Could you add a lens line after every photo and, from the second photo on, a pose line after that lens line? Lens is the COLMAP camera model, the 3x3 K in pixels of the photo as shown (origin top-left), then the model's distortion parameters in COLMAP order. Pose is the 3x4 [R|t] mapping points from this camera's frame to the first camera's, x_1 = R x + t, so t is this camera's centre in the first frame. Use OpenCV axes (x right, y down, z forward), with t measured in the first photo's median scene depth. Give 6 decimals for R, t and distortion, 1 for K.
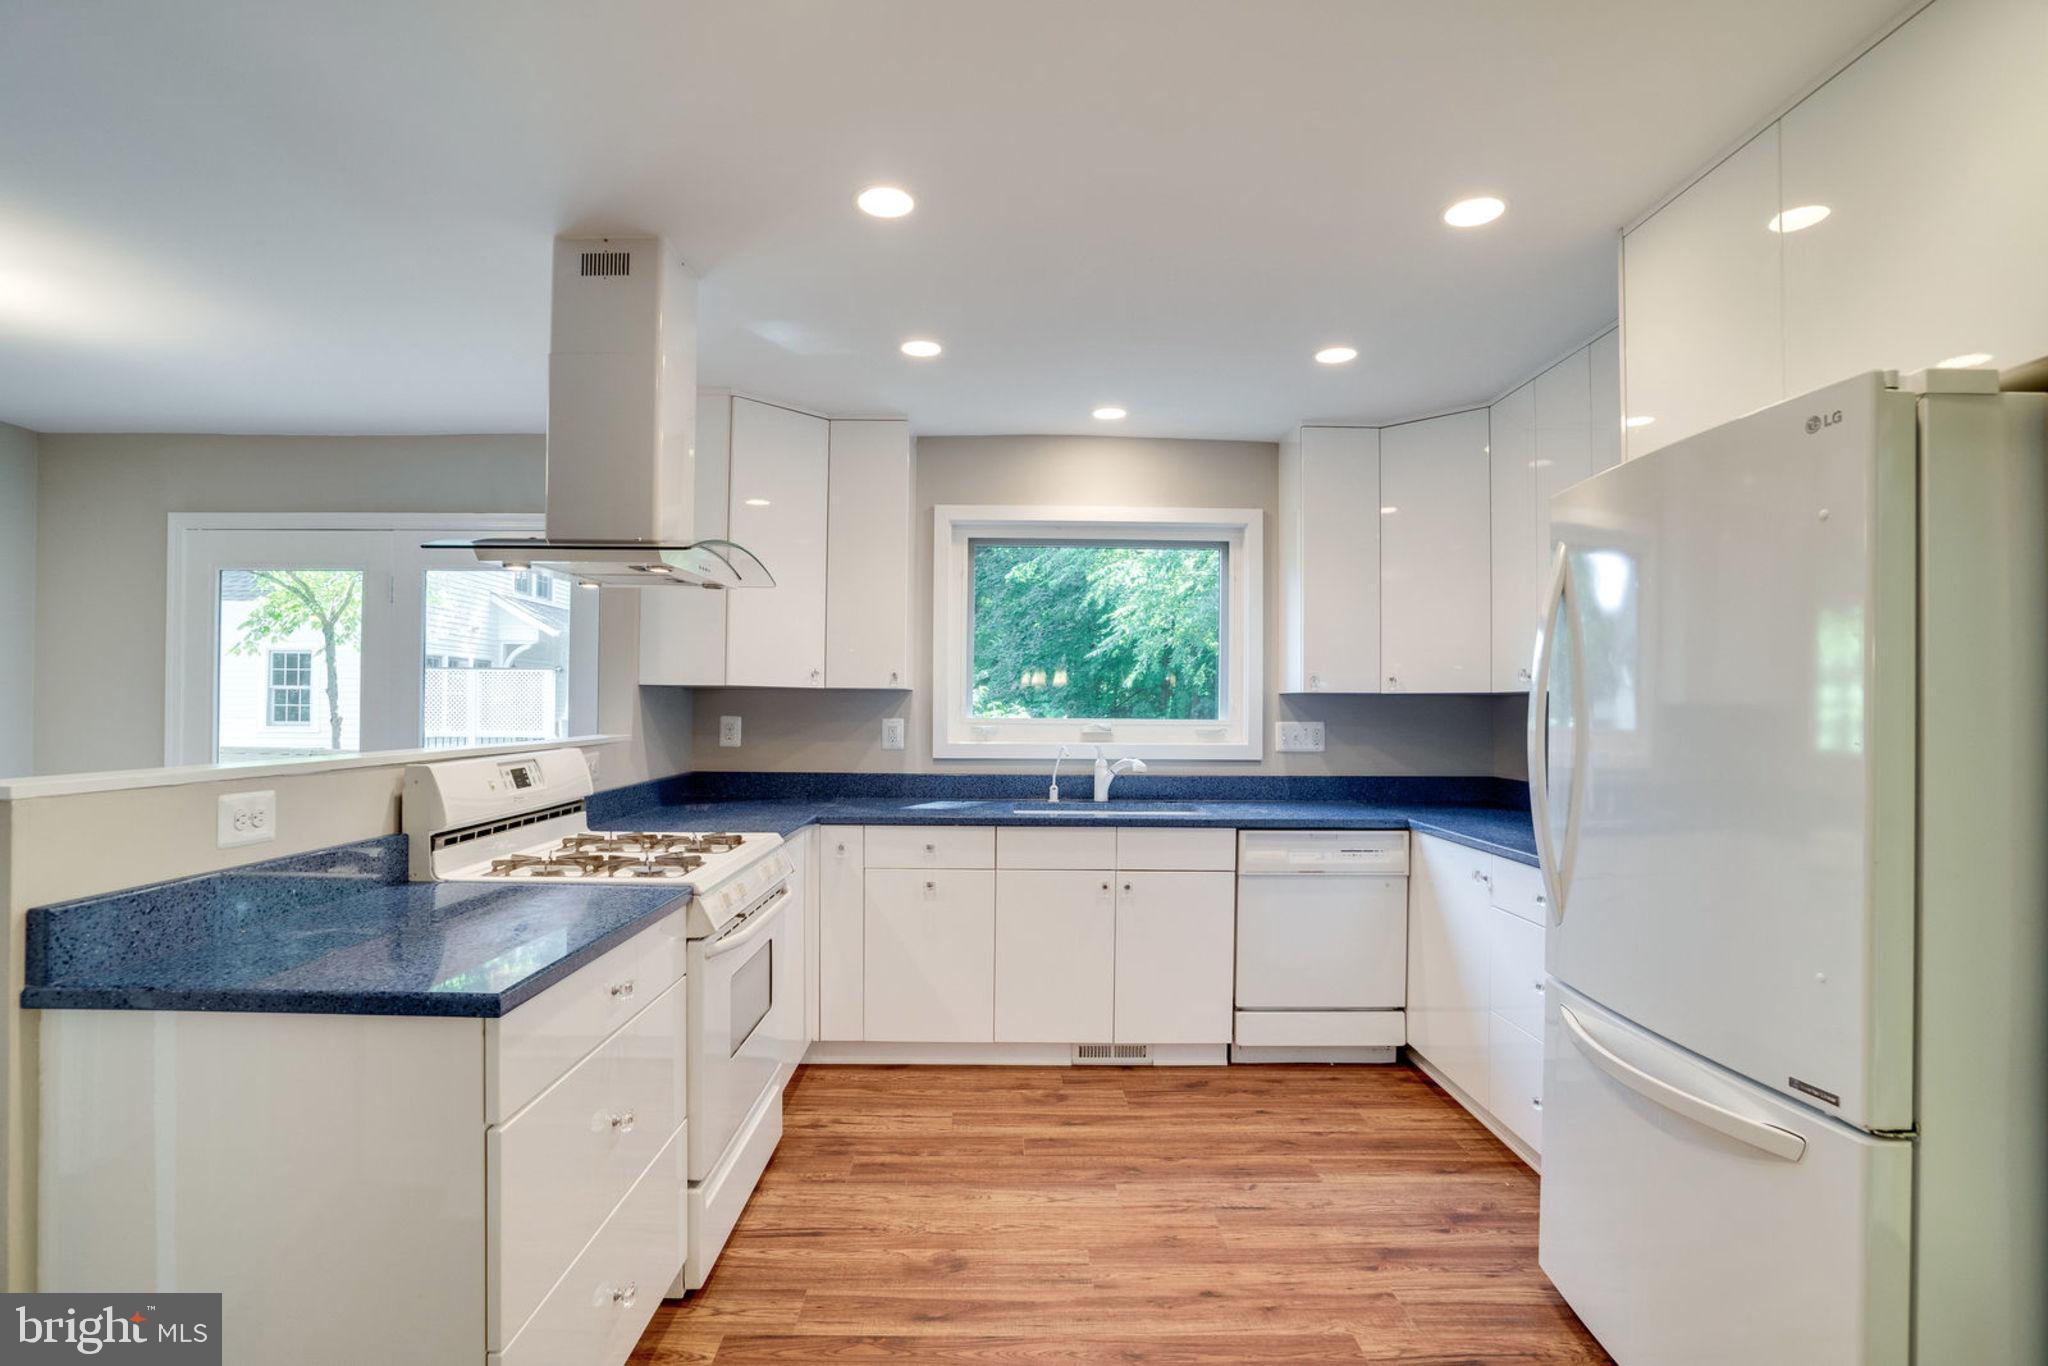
lens RADIAL K [[981.6, 0, 1023.6], [0, 981.6, 694.1], [0, 0, 1]] dist [-0.052598, 0.016654]
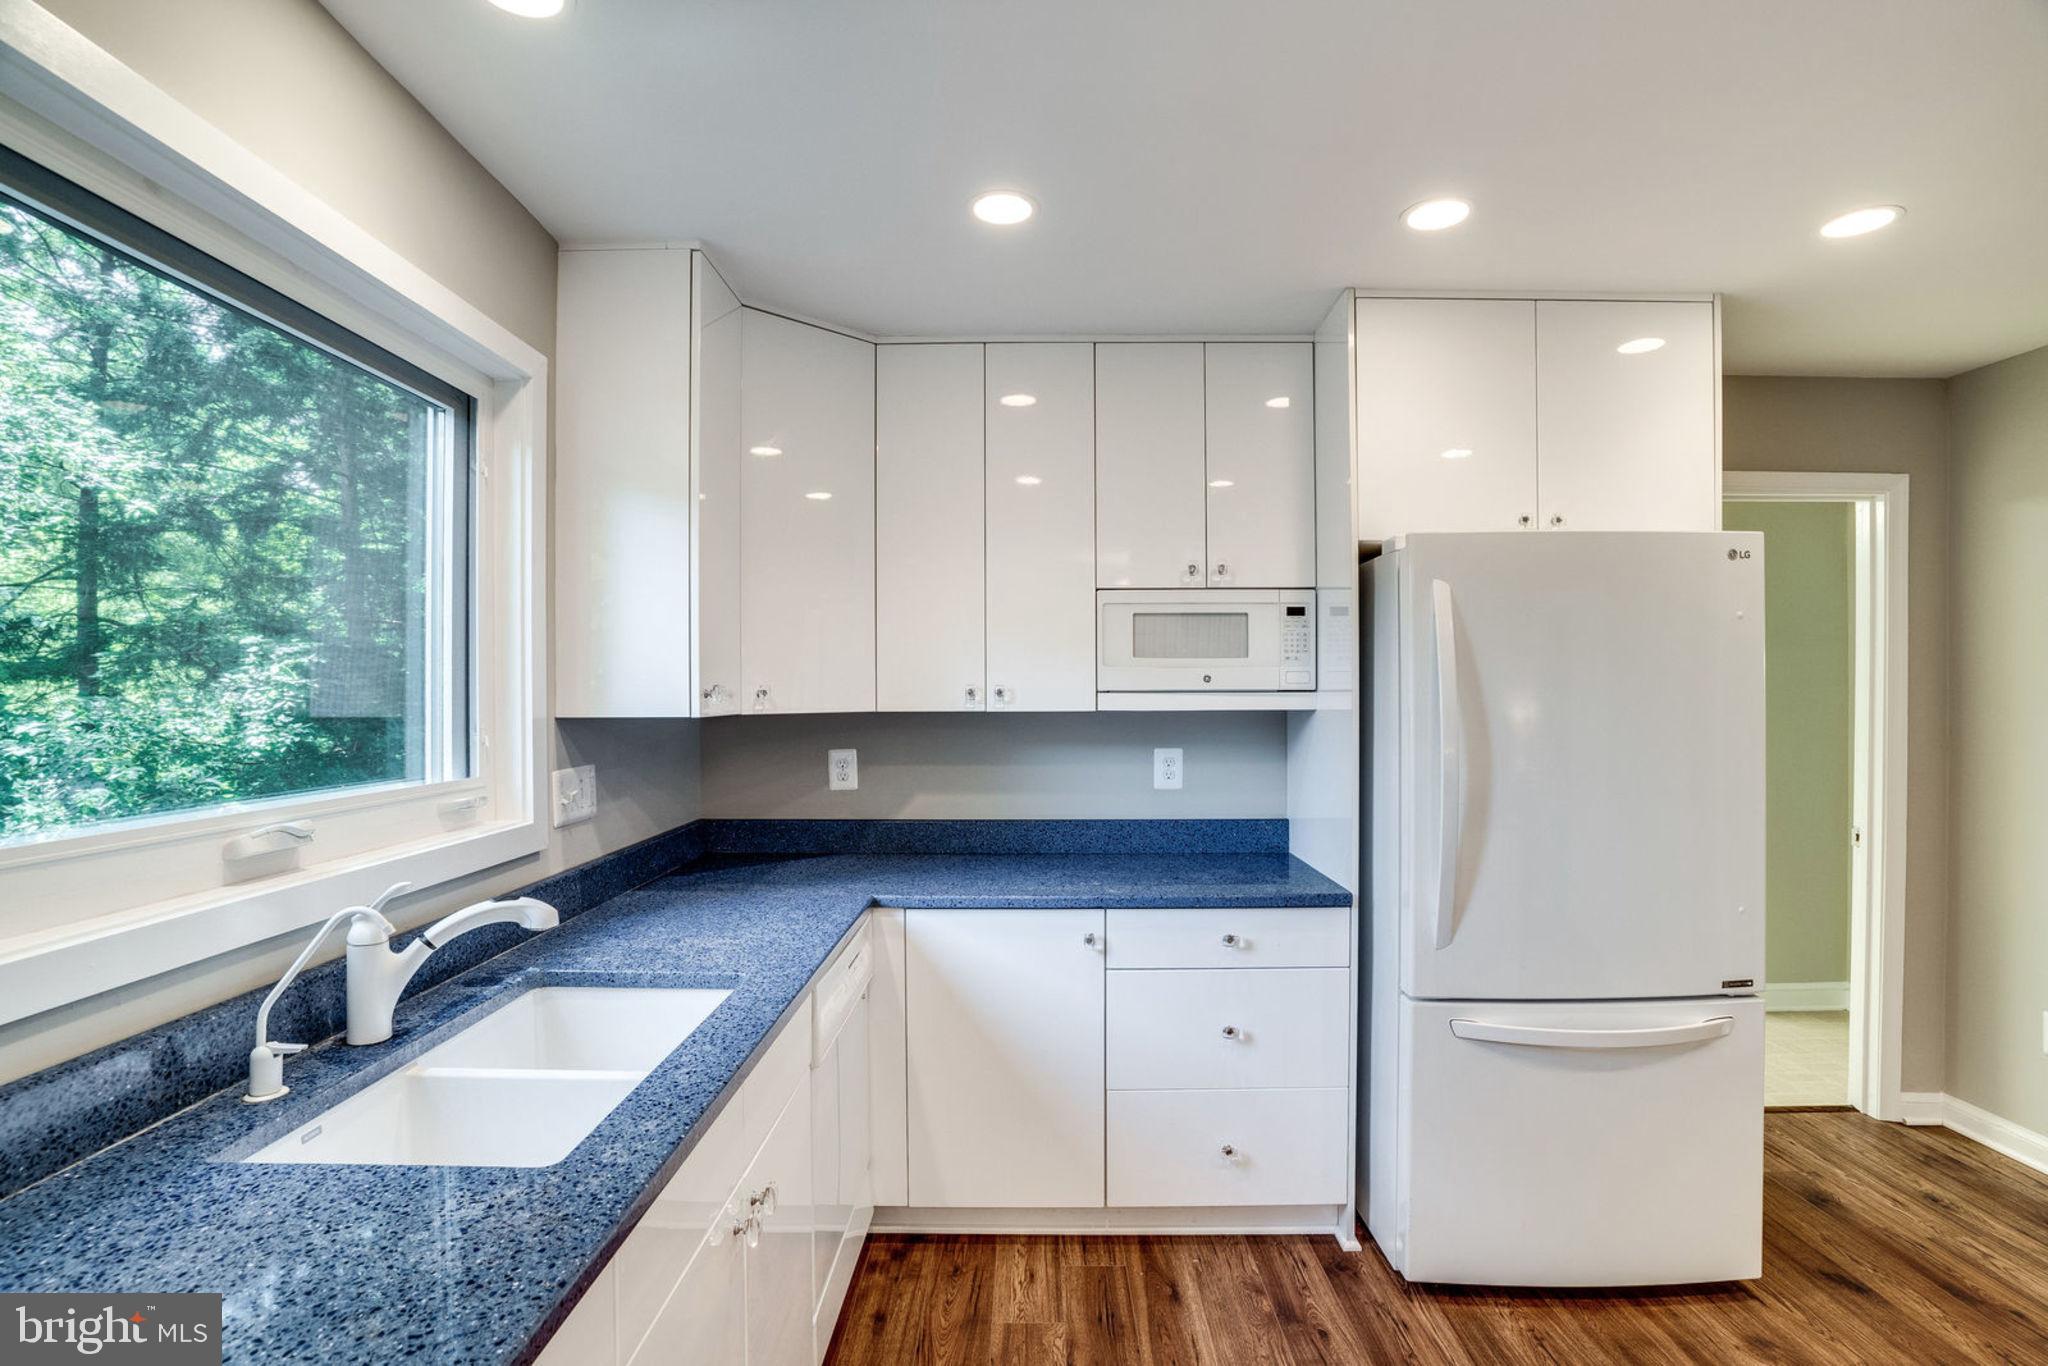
lens RADIAL K [[981.6, 0, 1040.0], [0, 981.6, 699.5], [0, 0, 1]] dist [-0.052598, 0.016654]
pose [[0.018043, -0.019173, 0.999653, -0.310296], [-0.010607, 0.999756, 0.019366, -0.026378], [-0.999781, -0.010953, 0.017835, 0.893186]]
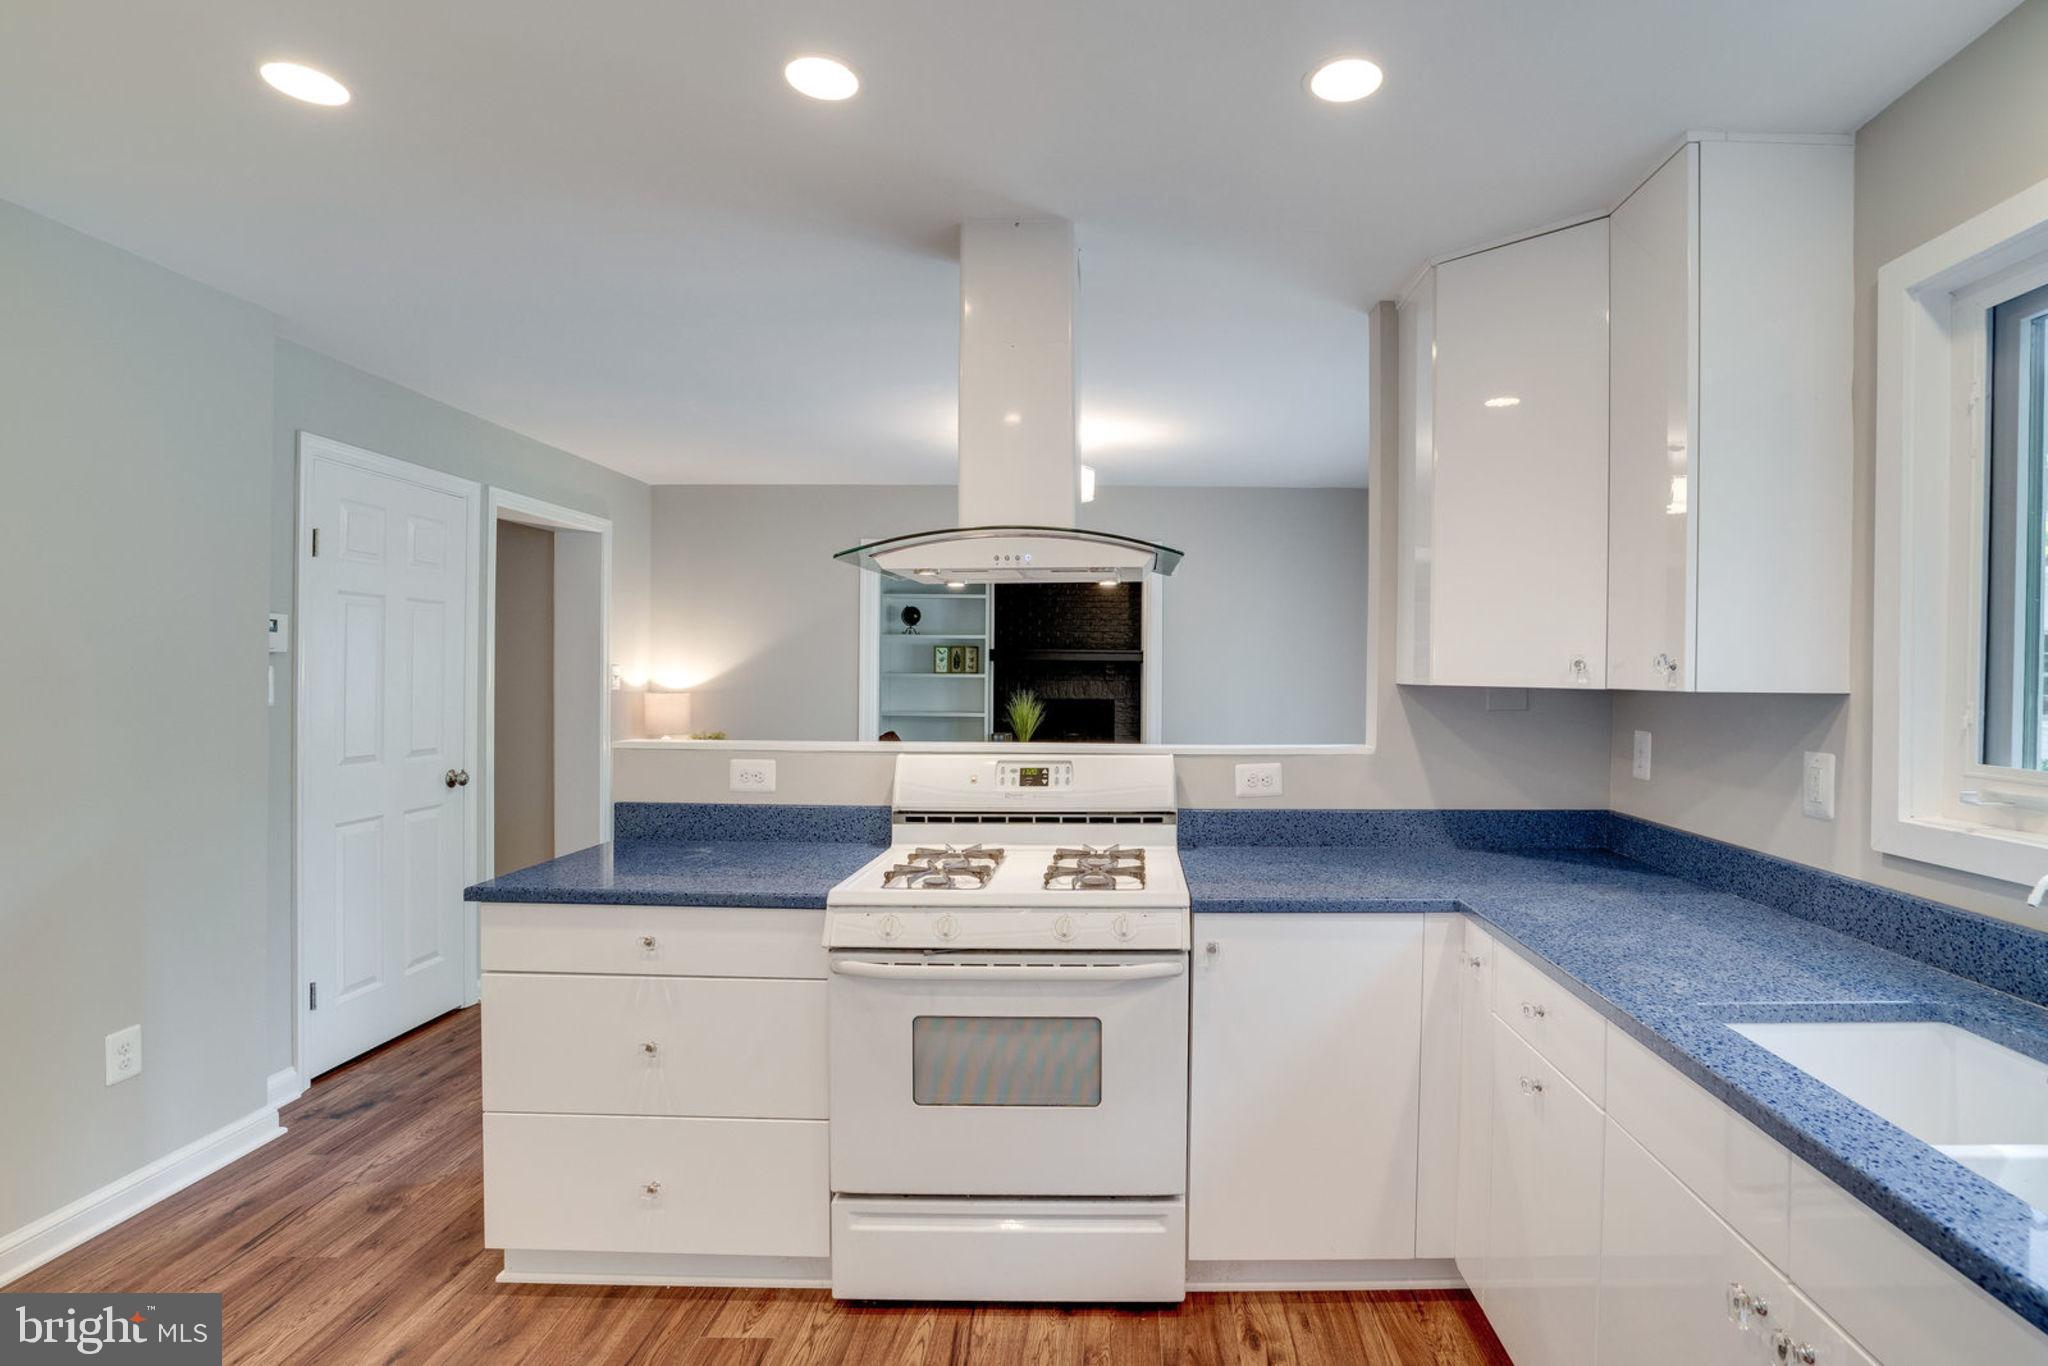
lens RADIAL K [[981.6, 0, 1132.1], [0, 981.6, 676.2], [0, 0, 1]] dist [-0.052598, 0.016654]
pose [[-0.013173, -0.005249, -0.999899, 0.405467], [0.003149, 0.999981, -0.005291, -0.013379], [0.999908, -0.003219, -0.013156, 0.813332]]
